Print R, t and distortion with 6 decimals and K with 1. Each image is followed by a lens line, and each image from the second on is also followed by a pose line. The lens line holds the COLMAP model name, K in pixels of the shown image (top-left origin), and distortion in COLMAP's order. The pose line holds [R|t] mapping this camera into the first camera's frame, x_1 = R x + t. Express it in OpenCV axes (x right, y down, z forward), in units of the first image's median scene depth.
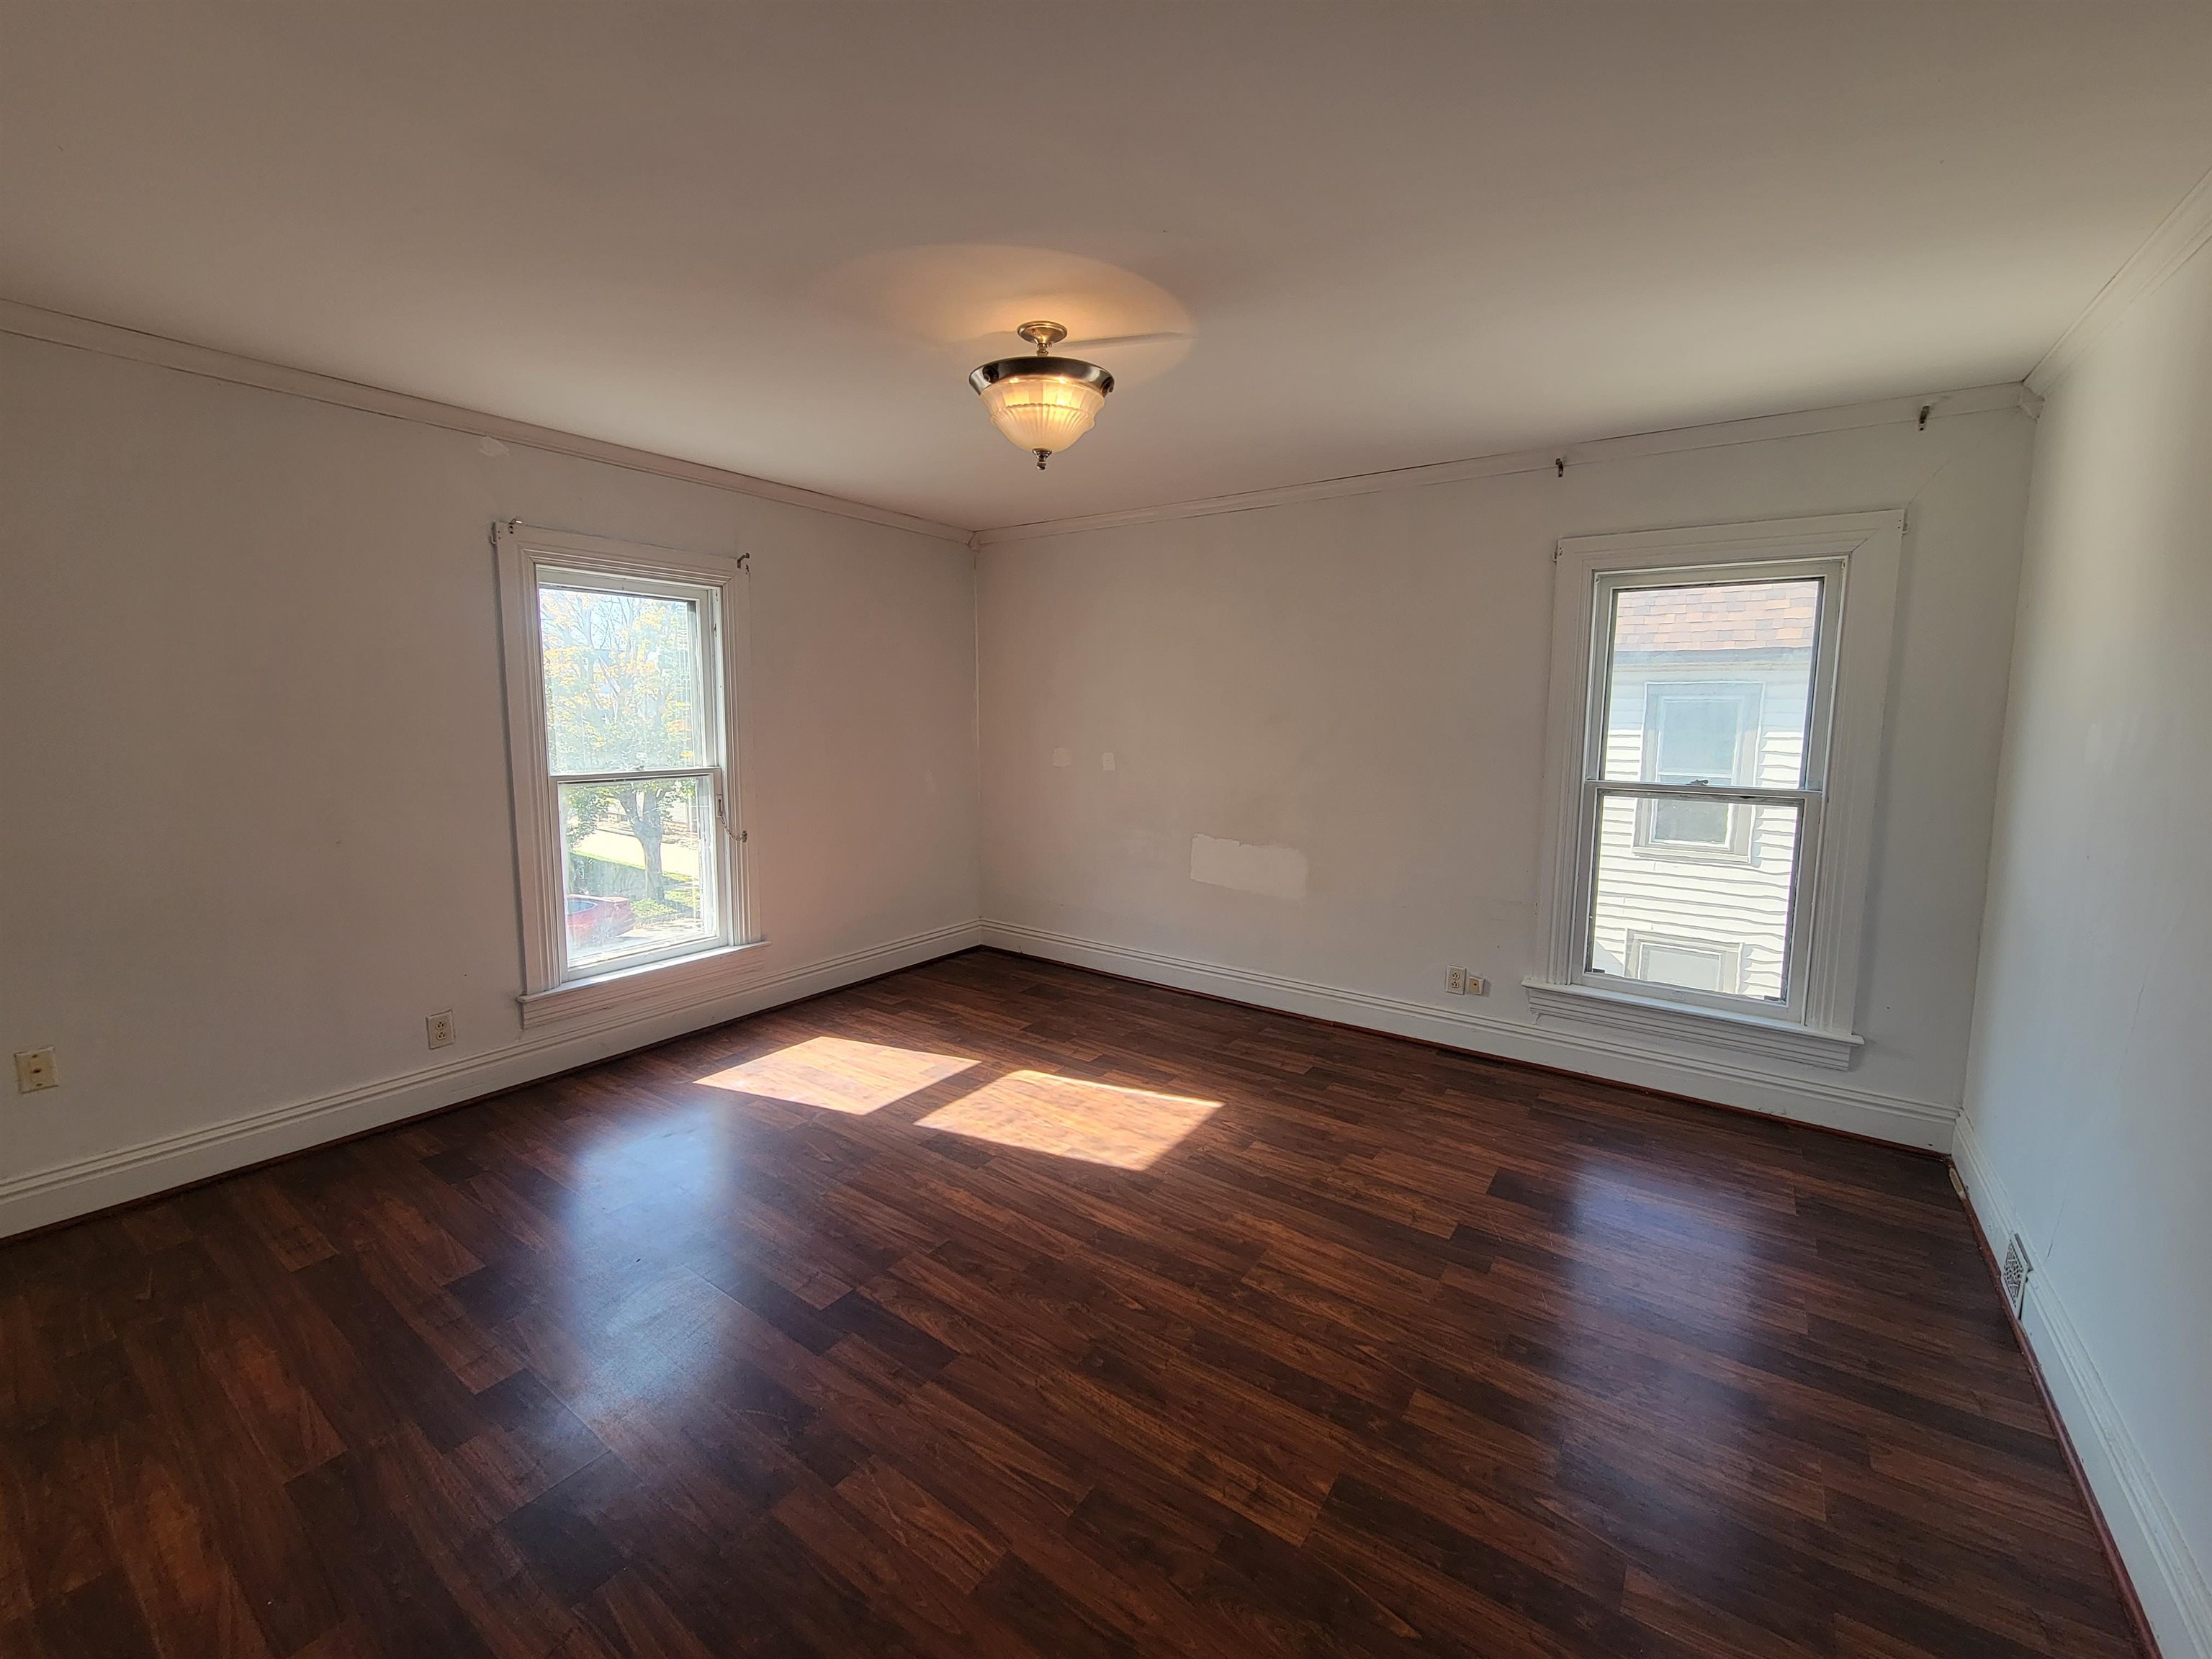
lens RADIAL K [[899.5, 0, 1111.3], [0, 899.5, 839.2], [0, 0, 1]] dist [0.006743, -0.004475]
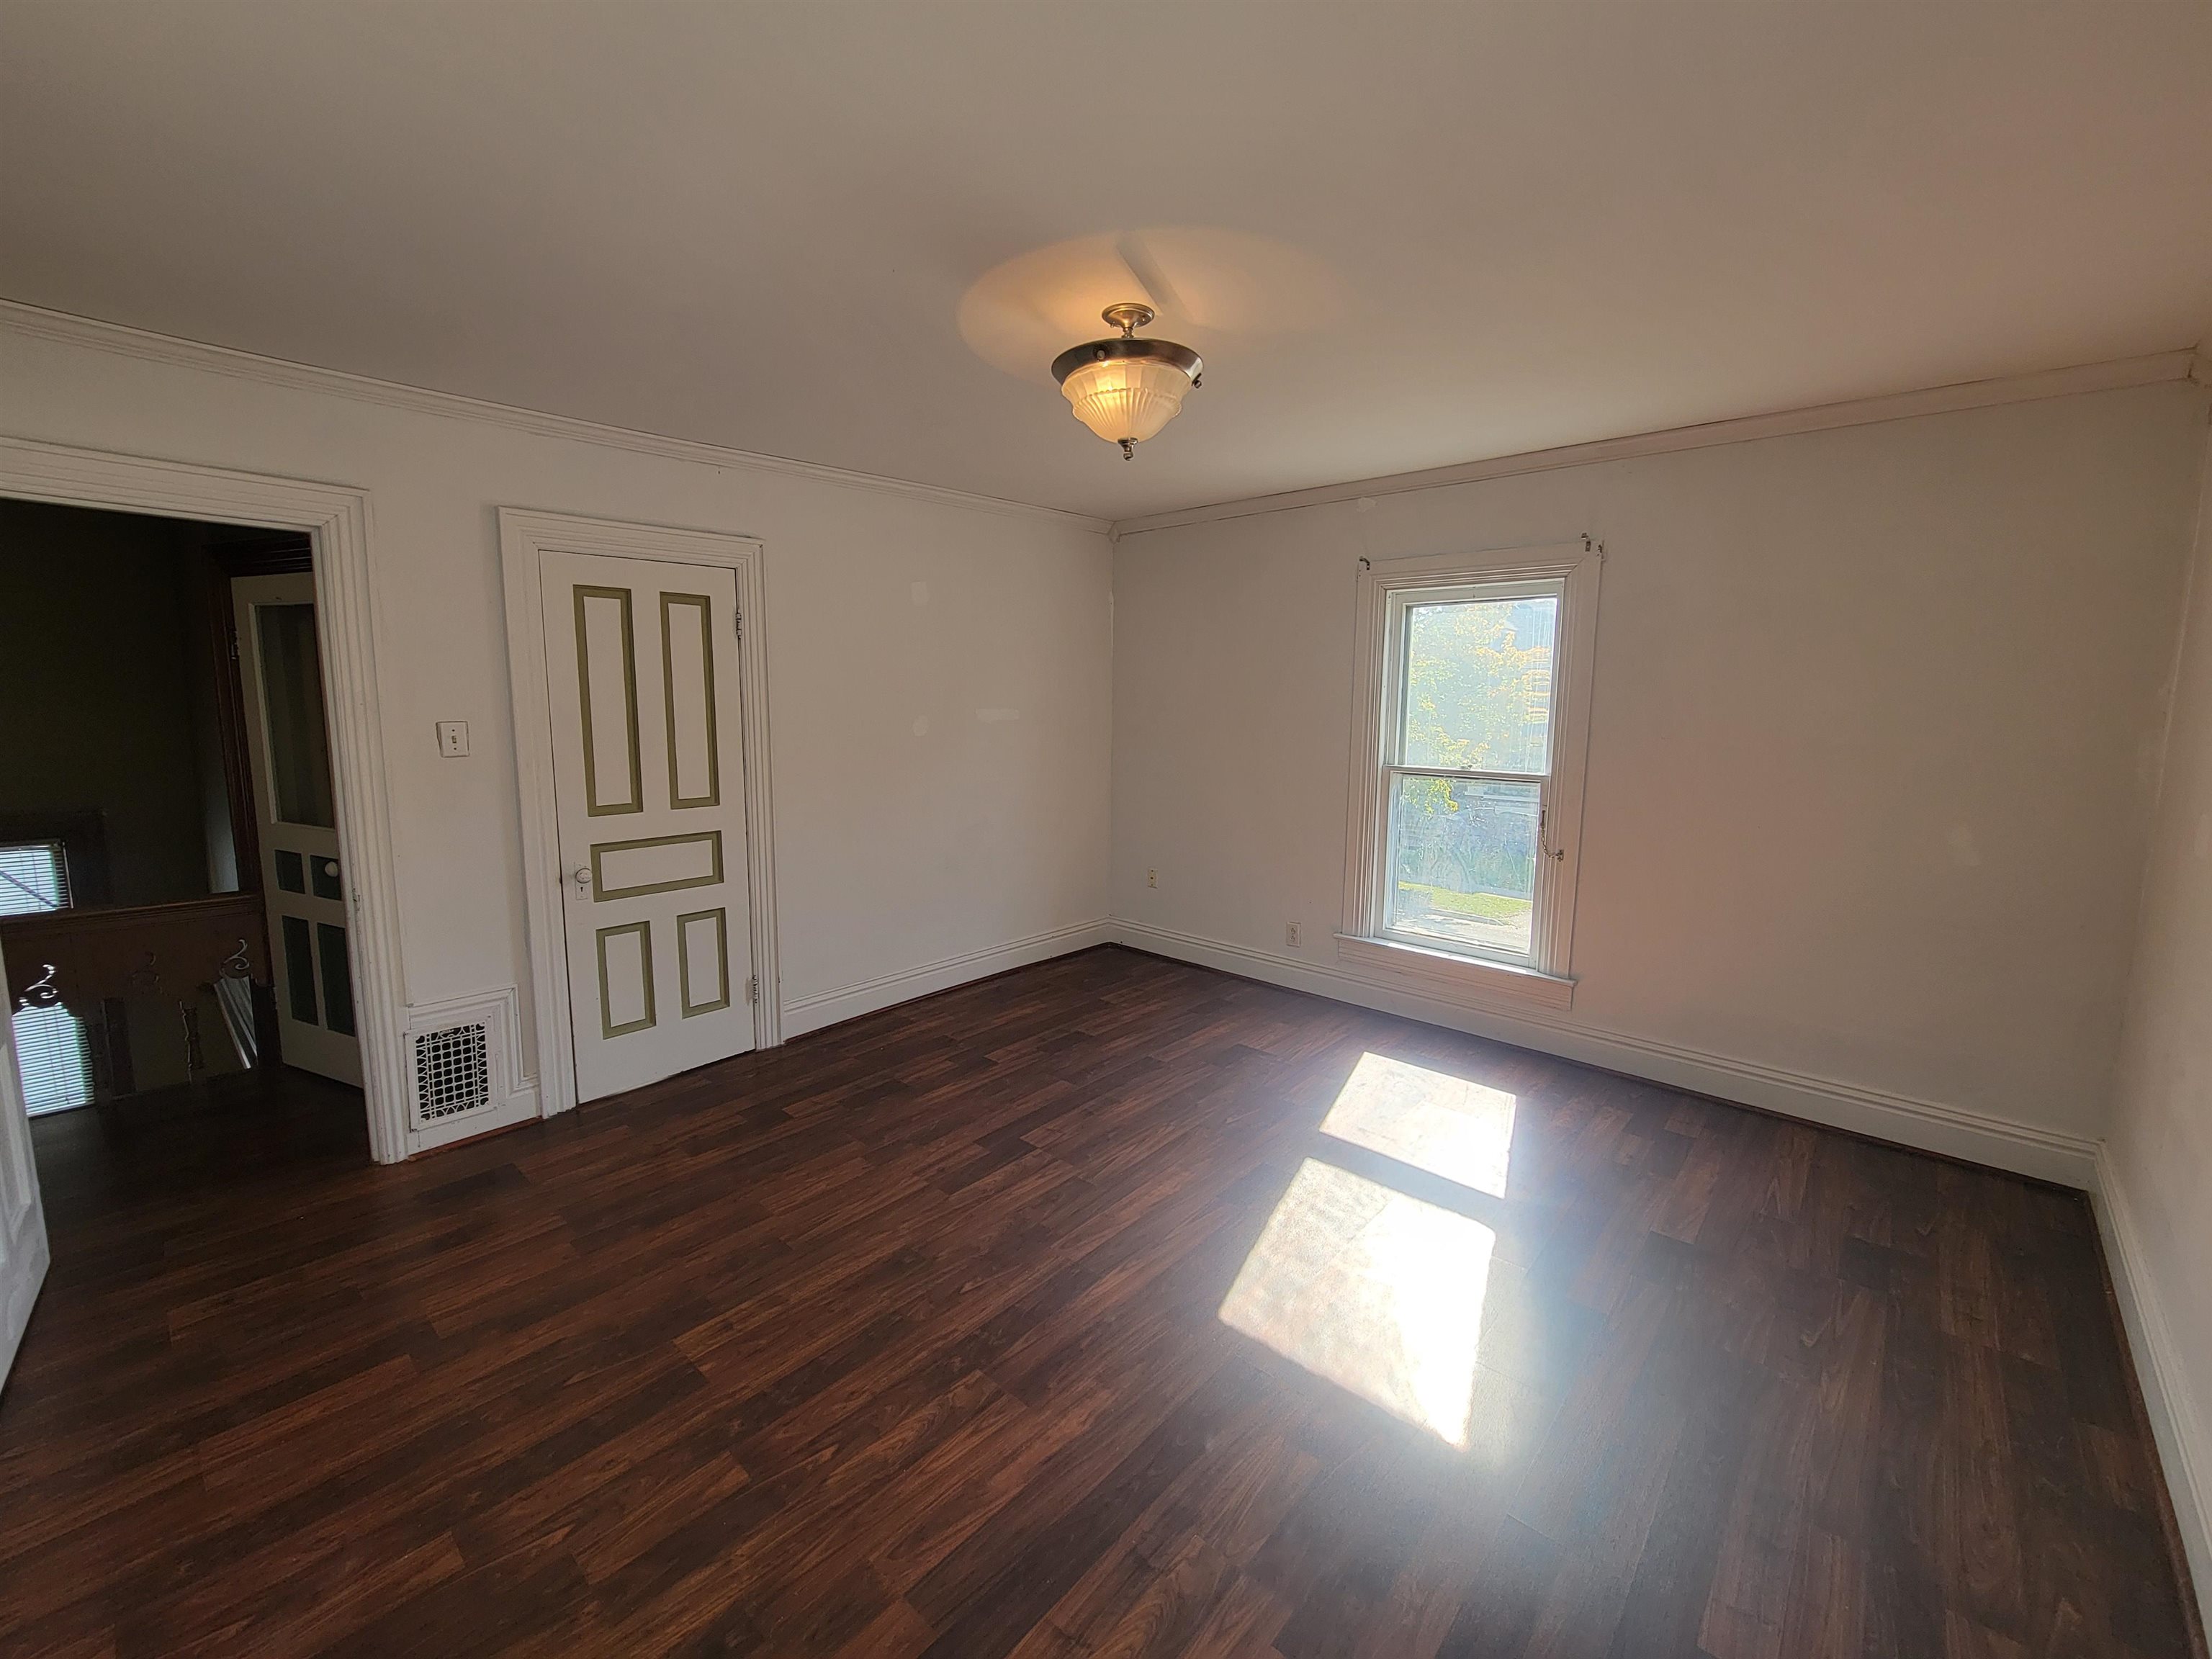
lens RADIAL K [[899.5, 0, 1088.4], [0, 899.5, 832.8], [0, 0, 1]] dist [0.006743, -0.004475]
pose [[-0.137043, 0.140749, -0.980515, 0.826086], [-0.153488, 0.974881, 0.161393, -0.153388], [0.978601, 0.172615, -0.111998, 1.014668]]
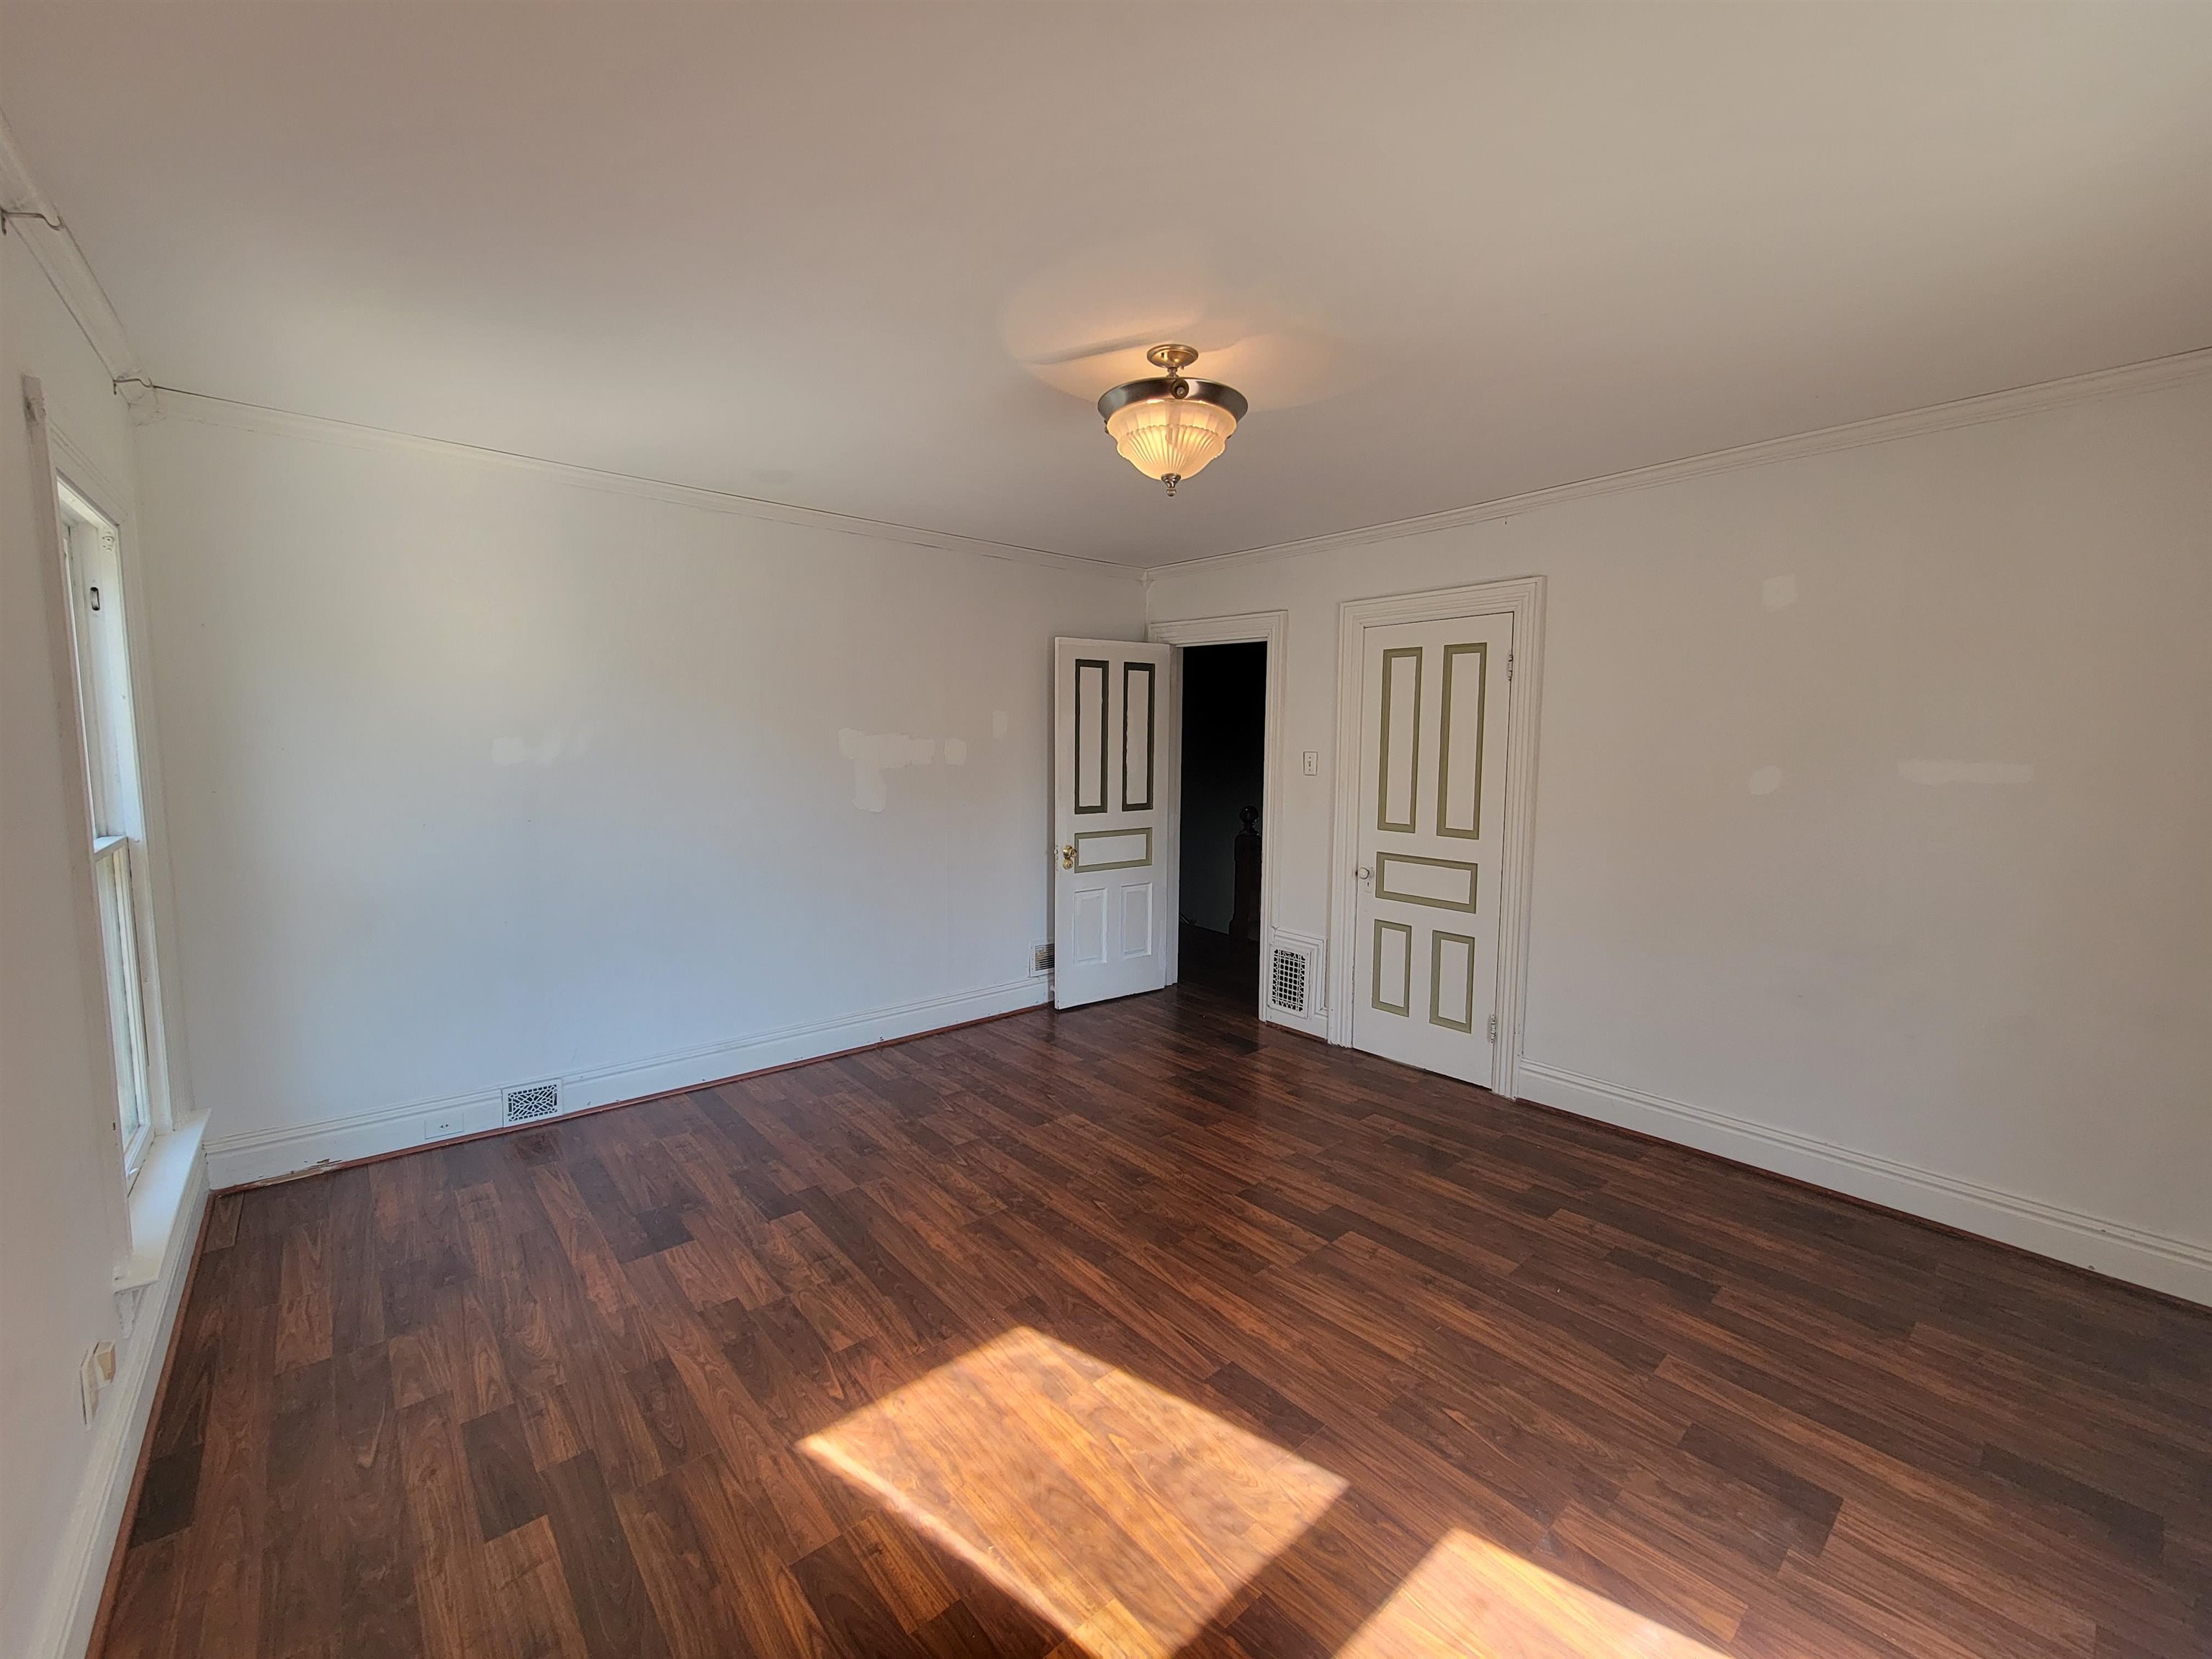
lens RADIAL K [[899.5, 0, 1112.0], [0, 899.5, 829.8], [0, 0, 1]] dist [0.006743, -0.004475]
pose [[-0.969358, -0.044354, 0.241615, -0.240269], [0.018959, 0.967124, 0.253598, -0.279639], [-0.244919, 0.250408, -0.936648, 1.801827]]
